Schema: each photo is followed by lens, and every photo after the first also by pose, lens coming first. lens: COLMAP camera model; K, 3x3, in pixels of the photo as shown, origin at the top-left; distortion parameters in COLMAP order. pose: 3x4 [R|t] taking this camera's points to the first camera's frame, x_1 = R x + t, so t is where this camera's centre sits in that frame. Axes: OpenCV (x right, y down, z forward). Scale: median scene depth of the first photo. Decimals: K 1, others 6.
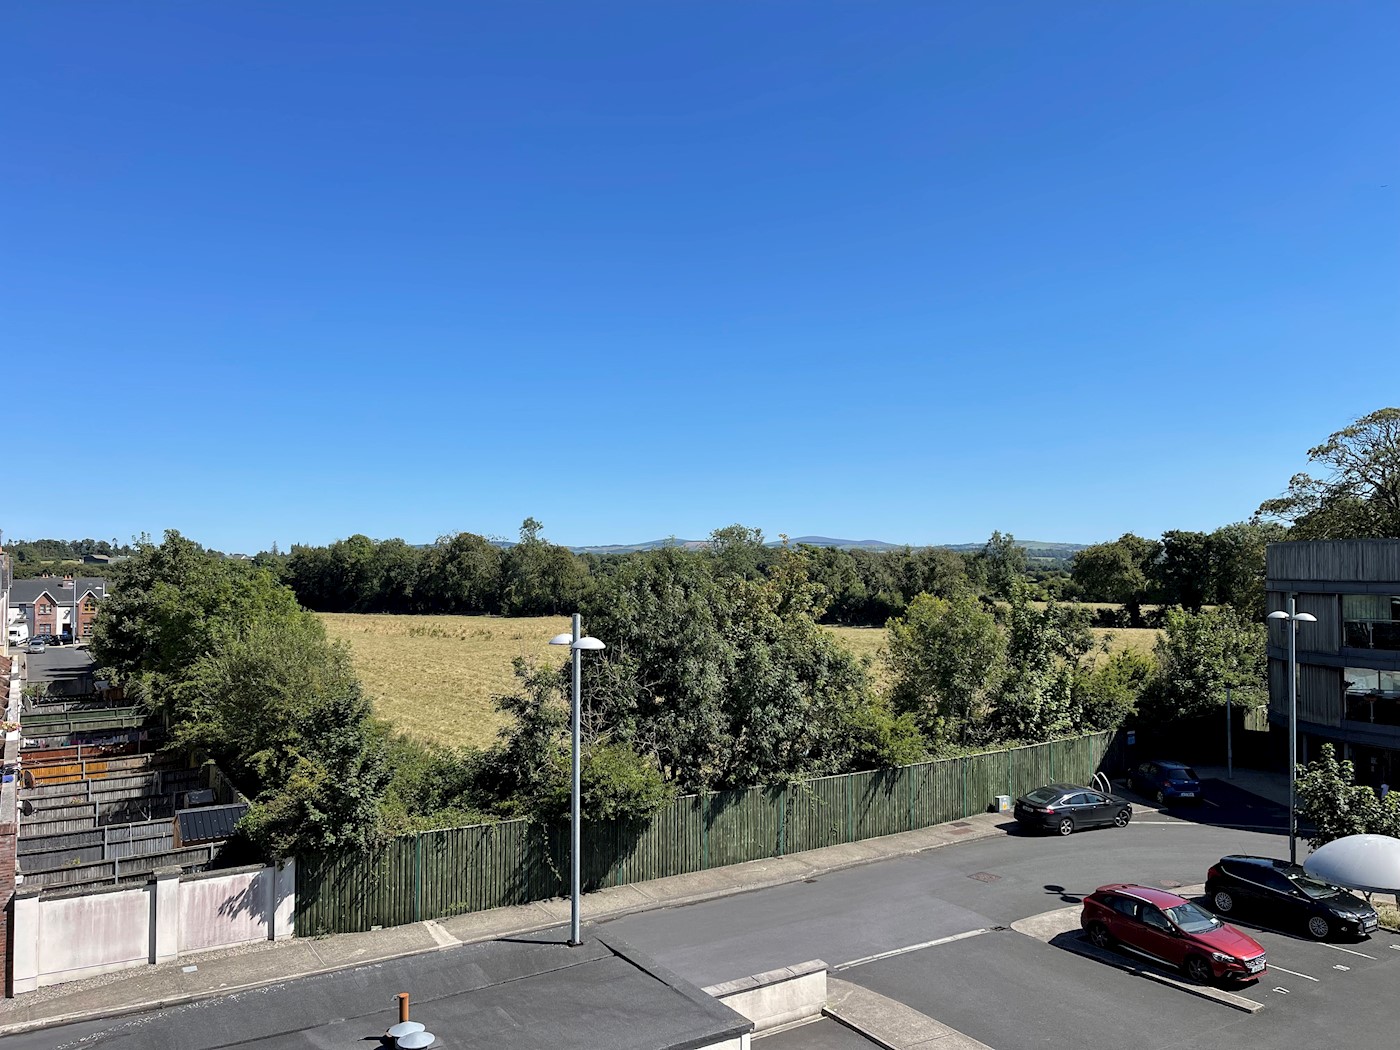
lens RADIAL K [[1051.9, 0, 704.0], [0, 1051.9, 516.8], [0, 0, 1]] dist [0.057545, -0.058199]
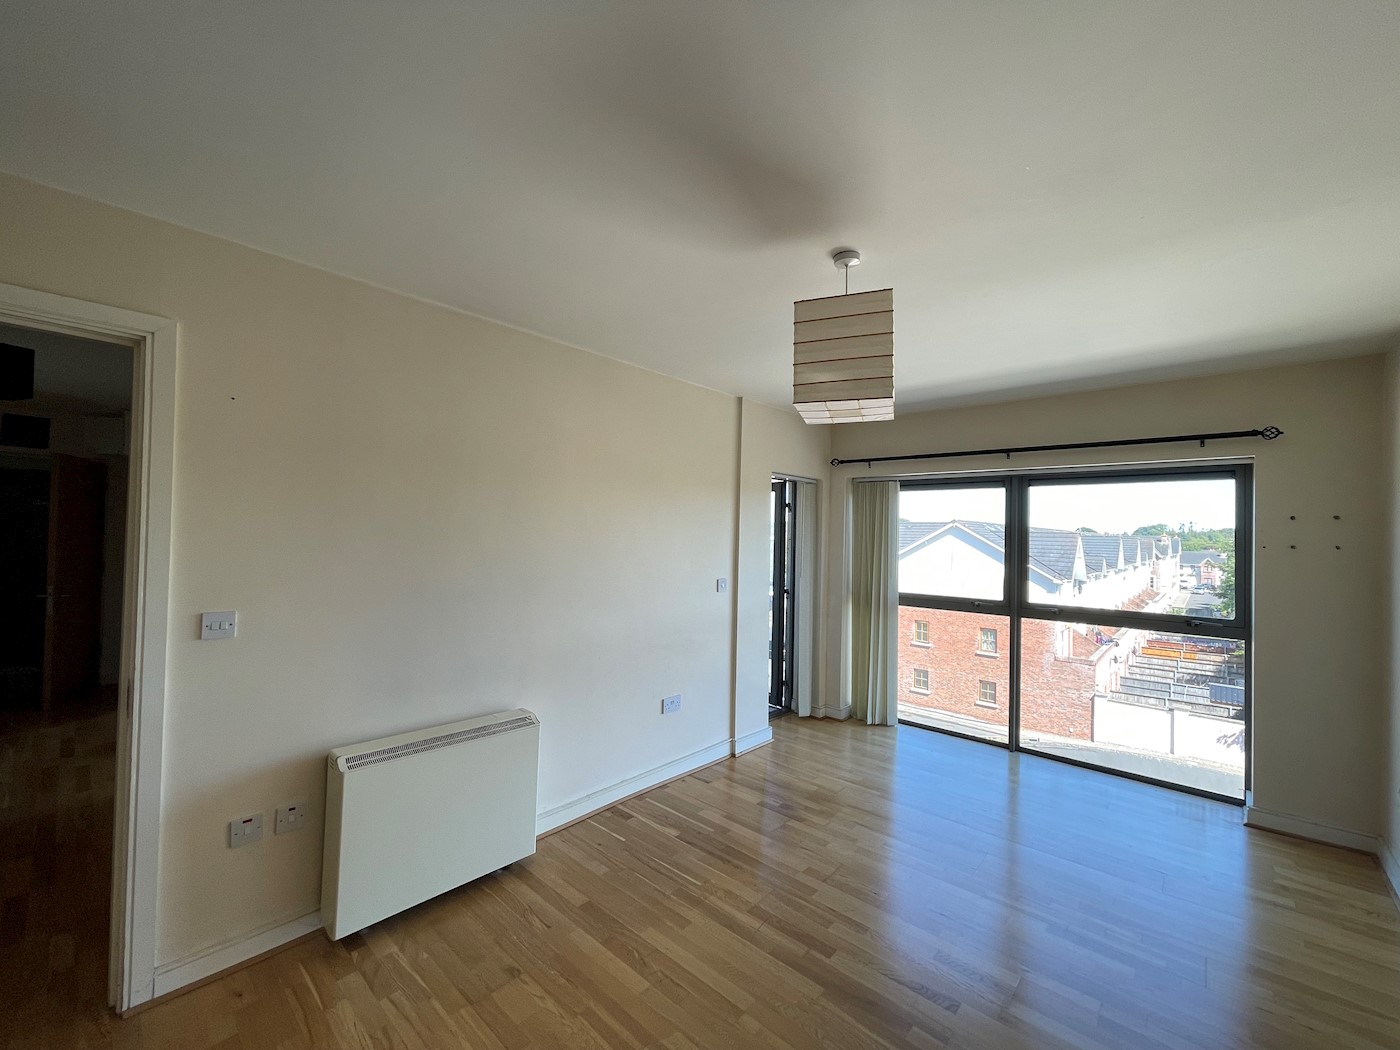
lens RADIAL K [[562.9, 0, 698.3], [0, 562.9, 524.4], [0, 0, 1]] dist [-0.008337, 0.002442]
pose [[0.257212, -0.014210, -0.966251, 0.168298], [0.027334, 0.999599, -0.007424, -0.000902], [0.965968, -0.024503, 0.257497, -0.041354]]
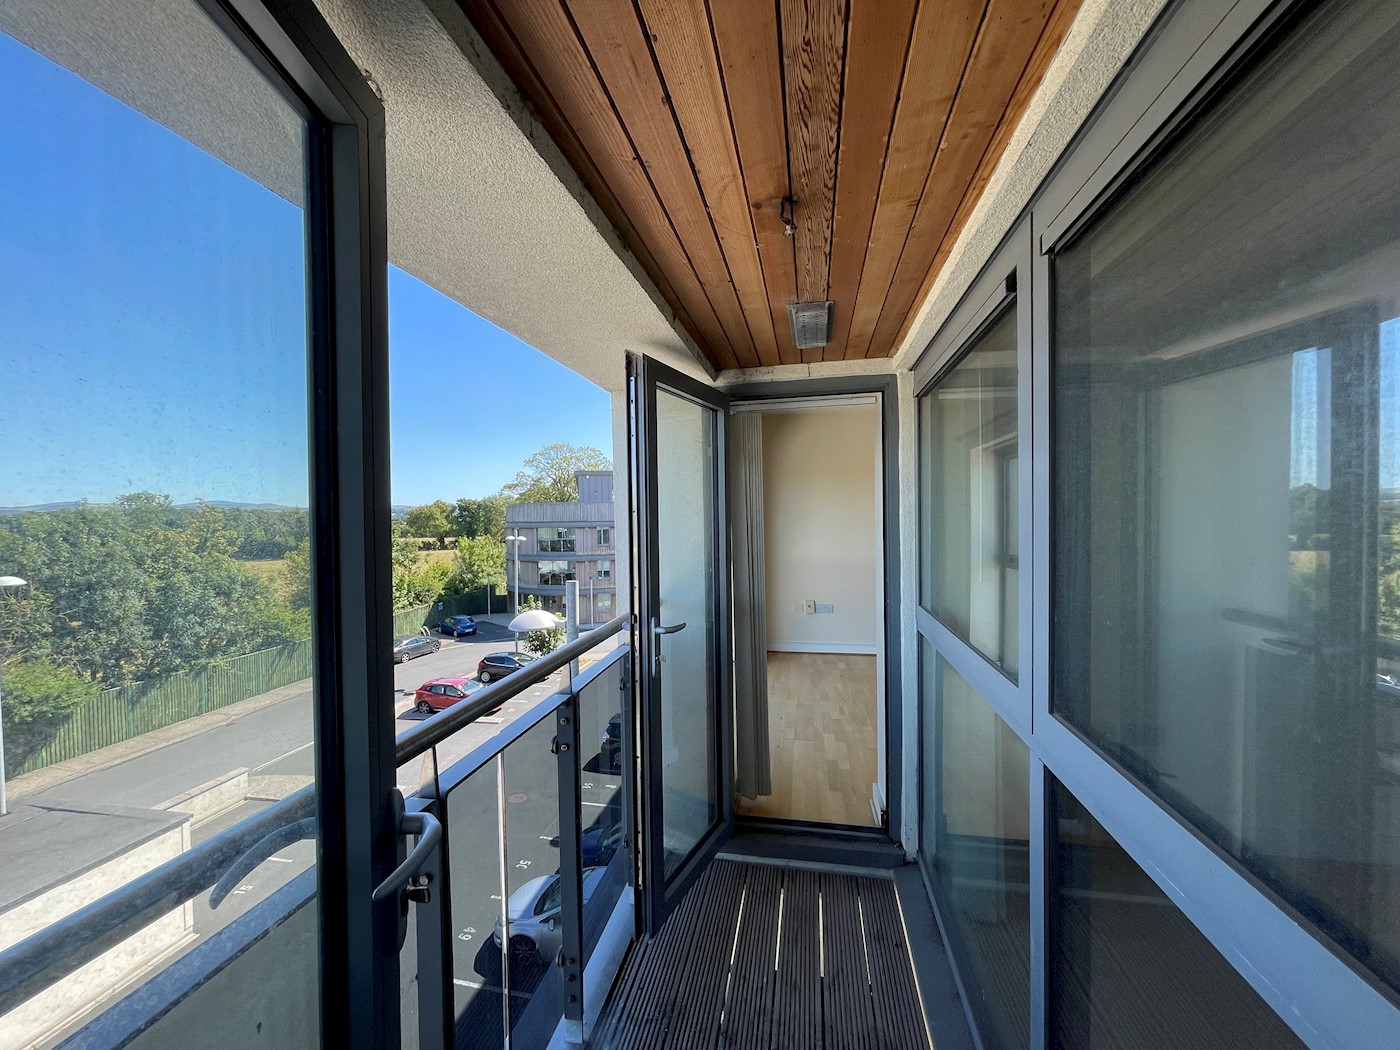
lens RADIAL K [[562.9, 0, 700.4], [0, 562.9, 526.3], [0, 0, 1]] dist [-0.008337, 0.002442]
pose [[0.684352, -0.025402, 0.728710, -0.015234], [-0.019327, 0.998410, 0.052955, 0.001292], [-0.728896, -0.050323, 0.682772, -0.033742]]
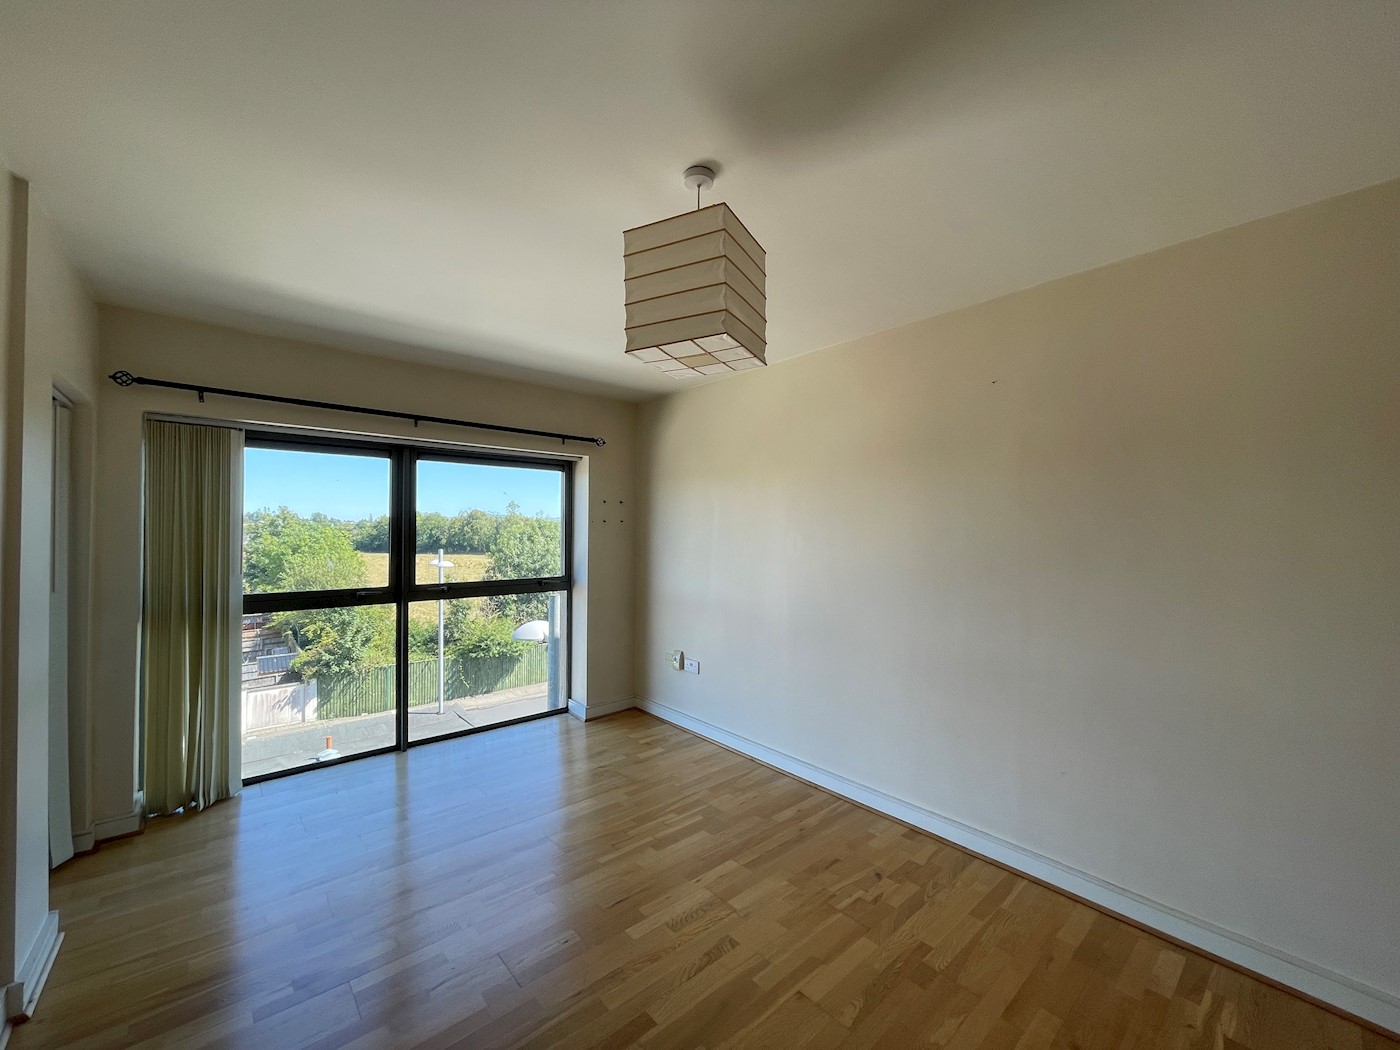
lens RADIAL K [[562.9, 0, 697.7], [0, 562.9, 524.8], [0, 0, 1]] dist [-0.008337, 0.002442]
pose [[0.990270, 0.003570, 0.139112, 0.117020], [-0.009138, 0.999181, 0.039407, -0.000078], [-0.138858, -0.040295, 0.989492, -0.058233]]
